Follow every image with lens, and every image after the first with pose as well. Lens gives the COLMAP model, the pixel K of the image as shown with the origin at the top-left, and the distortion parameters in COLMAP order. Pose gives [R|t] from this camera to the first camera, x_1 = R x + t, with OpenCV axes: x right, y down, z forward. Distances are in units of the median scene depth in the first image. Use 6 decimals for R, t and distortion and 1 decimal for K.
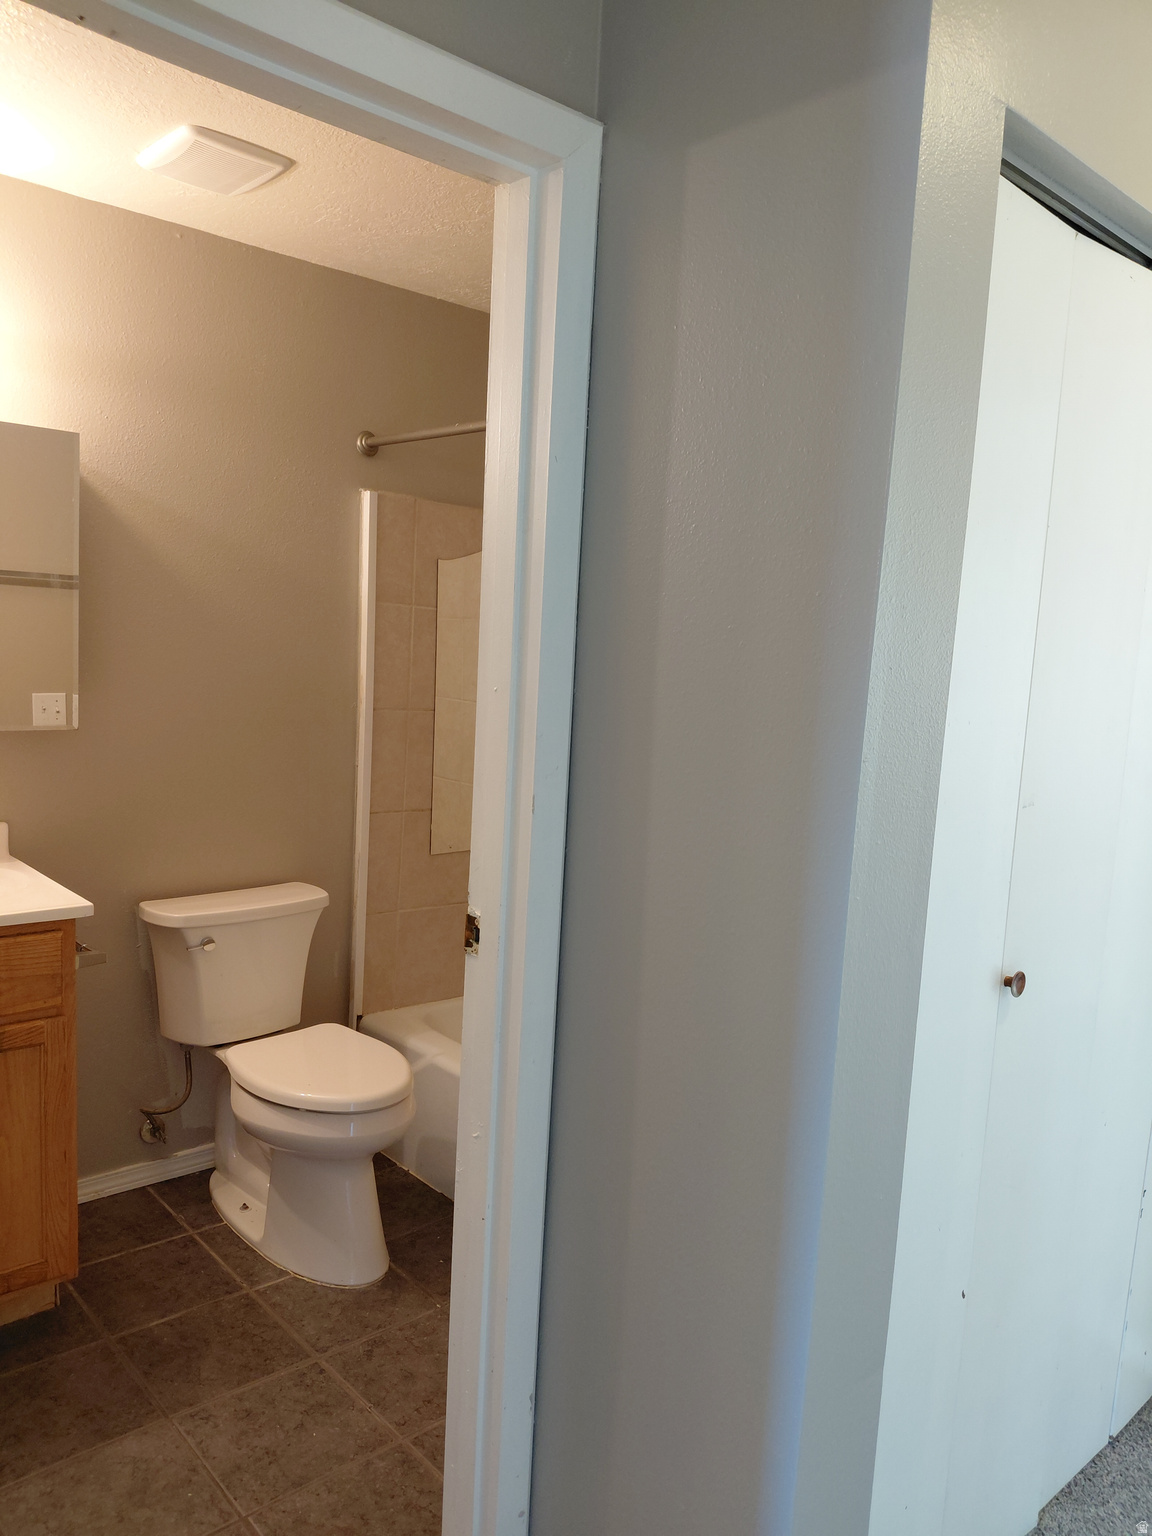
lens RADIAL K [[1129.4, 0, 584.2], [0, 1129.4, 778.9], [0, 0, 1]] dist [0.085144, -0.155399]
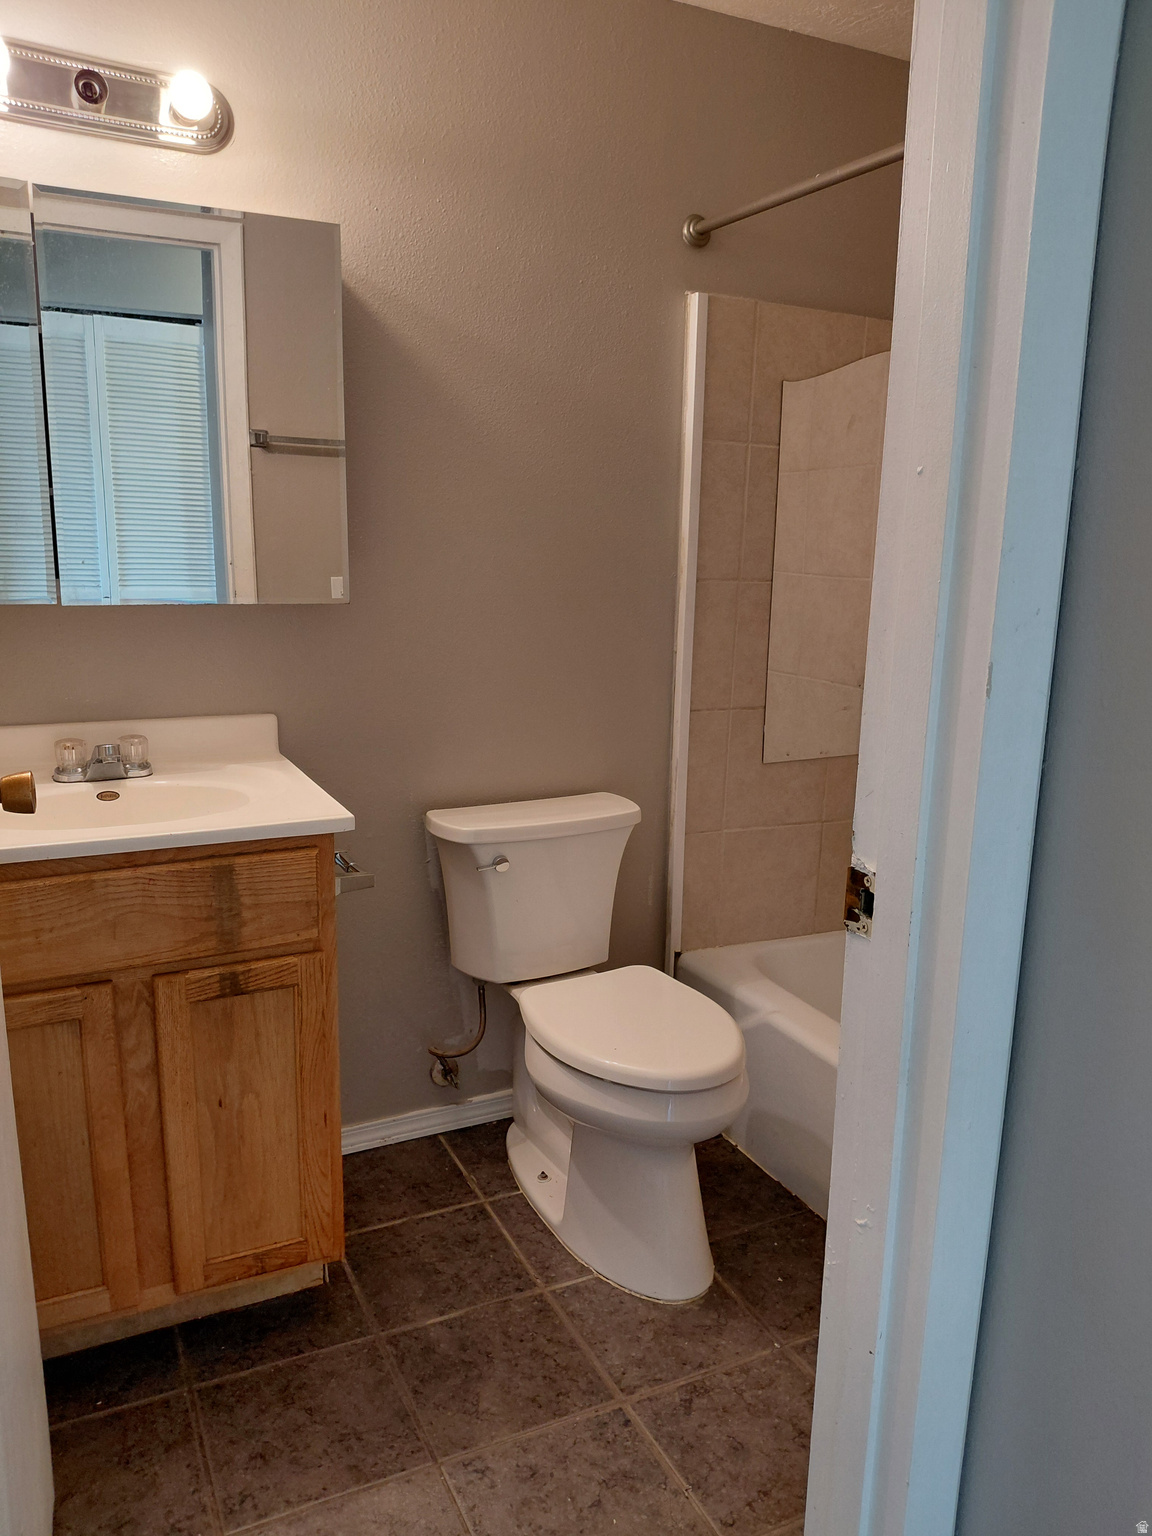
lens RADIAL K [[1153.5, 0, 579.3], [0, 1153.5, 785.1], [0, 0, 1]] dist [0.135672, -0.315622]
pose [[0.960232, 0.026149, -0.277976, -0.043331], [-0.001405, 0.996045, 0.088845, 0.012829], [0.279199, -0.084921, 0.956471, 0.225176]]
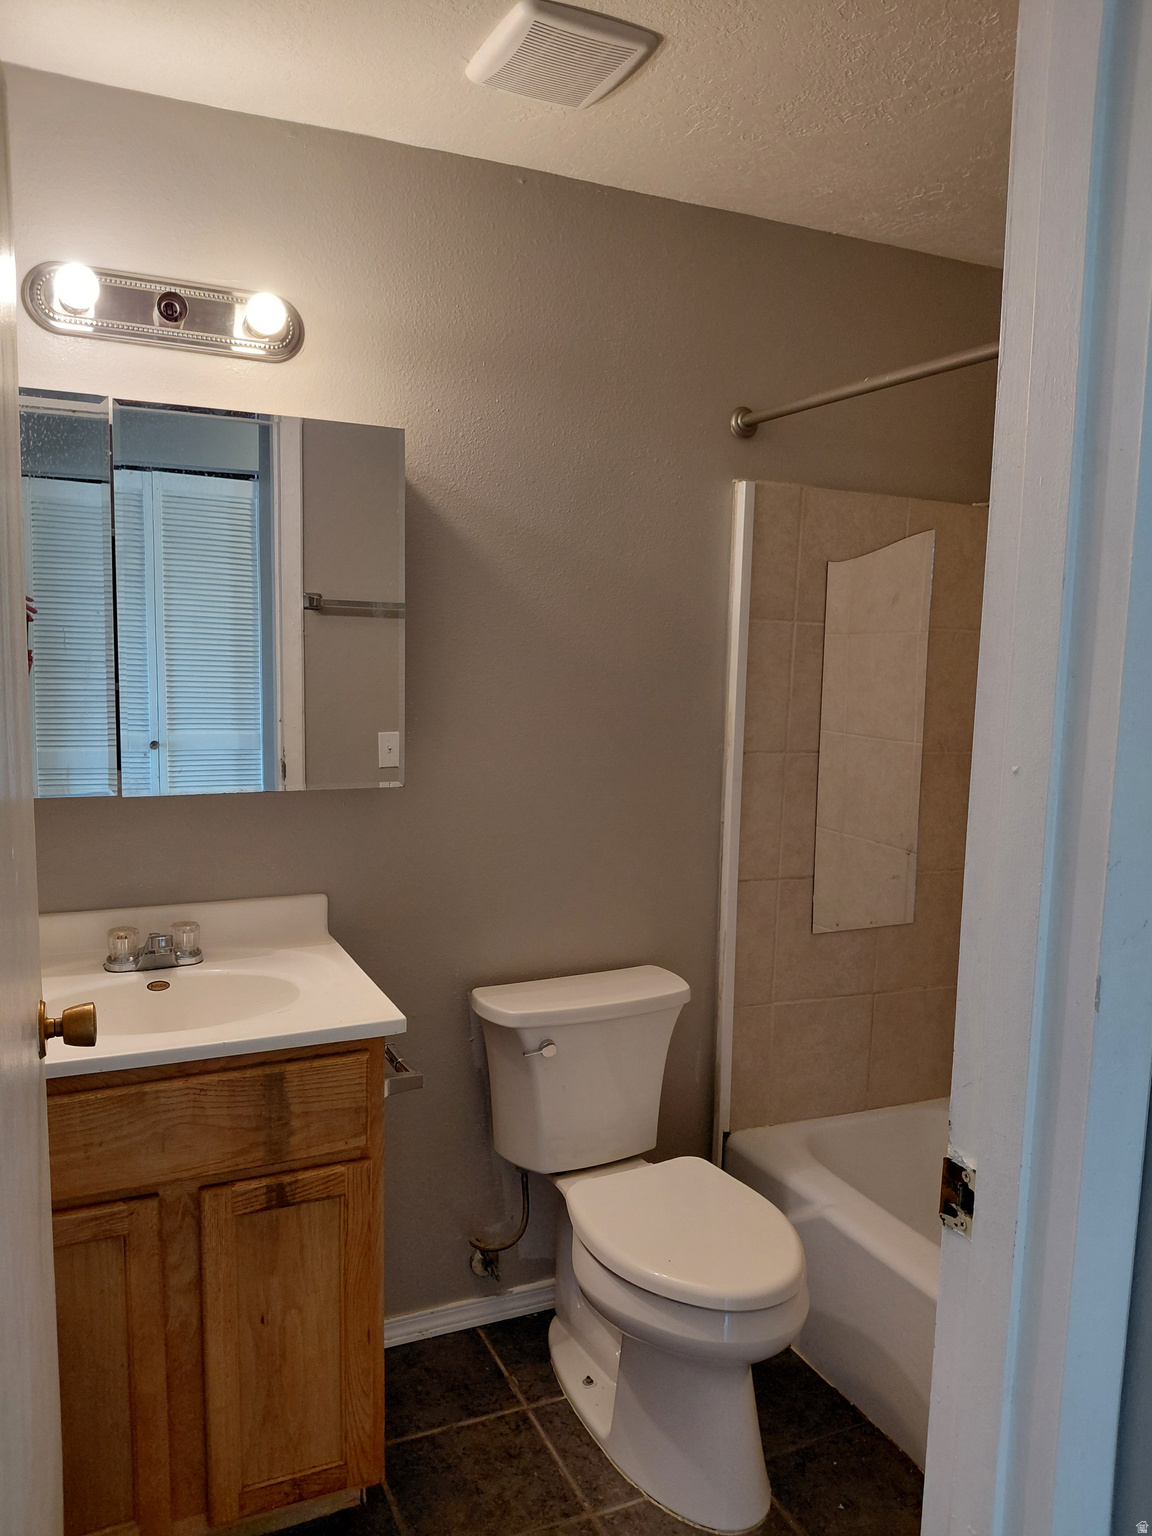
lens RADIAL K [[1160.7, 0, 578.6], [0, 1160.7, 785.9], [0, 0, 1]] dist [0.039474, -0.086328]
pose [[0.953020, 0.005860, -0.302851, -0.062729], [-0.008868, 0.999924, -0.008560, -0.037816], [0.302778, 0.010844, 0.953000, 0.229041]]
